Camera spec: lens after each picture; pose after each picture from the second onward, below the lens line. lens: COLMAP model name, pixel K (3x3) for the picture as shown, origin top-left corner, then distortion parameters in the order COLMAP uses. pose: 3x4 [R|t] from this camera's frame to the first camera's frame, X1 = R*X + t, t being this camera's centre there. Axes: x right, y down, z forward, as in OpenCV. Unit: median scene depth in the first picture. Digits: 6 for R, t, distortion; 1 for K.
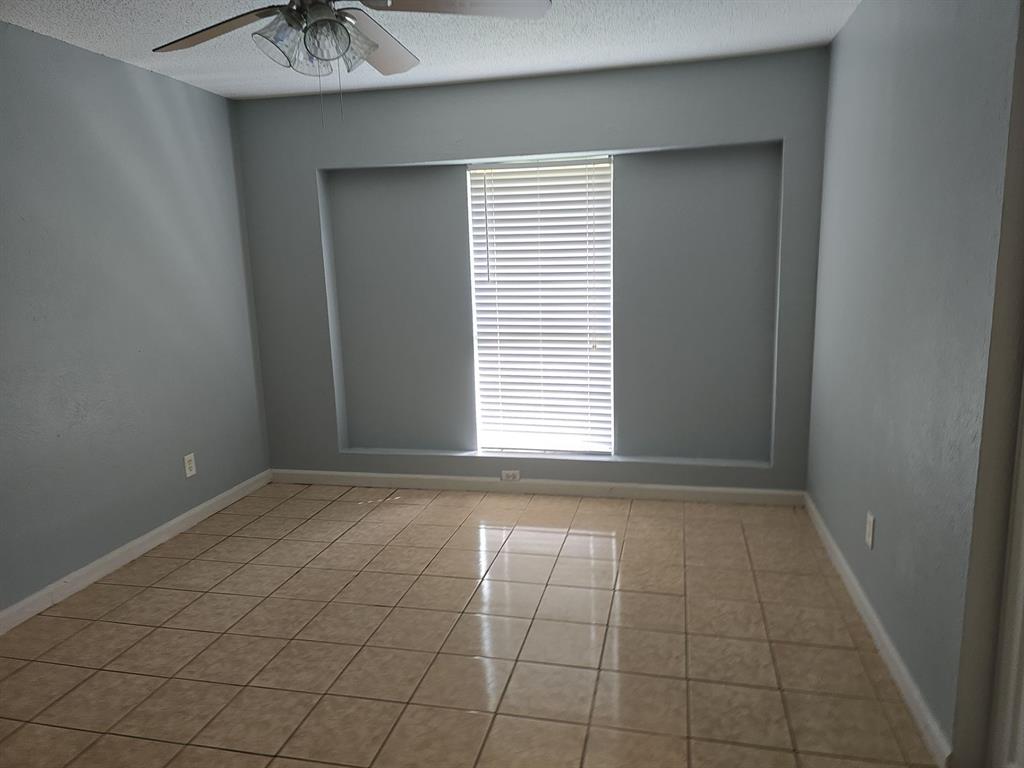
lens RADIAL K [[737.1, 0, 513.6], [0, 737.1, 385.1], [0, 0, 1]] dist [0.104977, -0.069492]
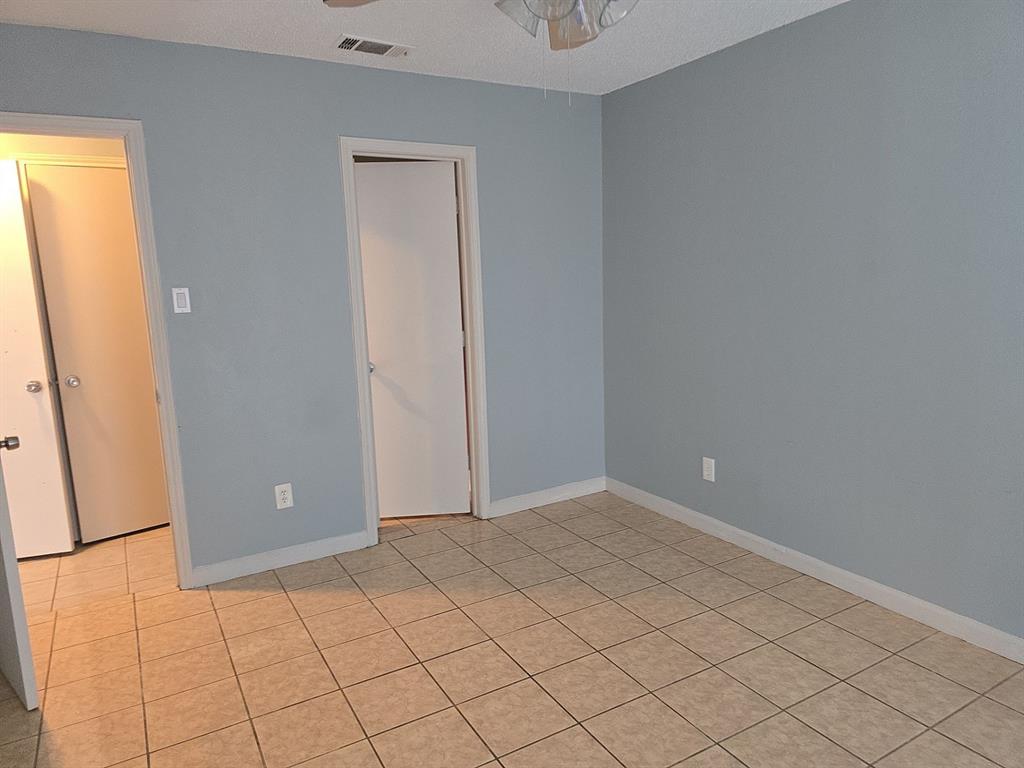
lens RADIAL K [[737.1, 0, 508.9], [0, 737.1, 375.4], [0, 0, 1]] dist [0.104977, -0.069492]
pose [[-0.746550, 0.168287, -0.643694, 0.277269], [-0.048684, 0.951071, 0.305112, -0.228959], [0.663545, 0.259119, -0.701830, 1.182826]]
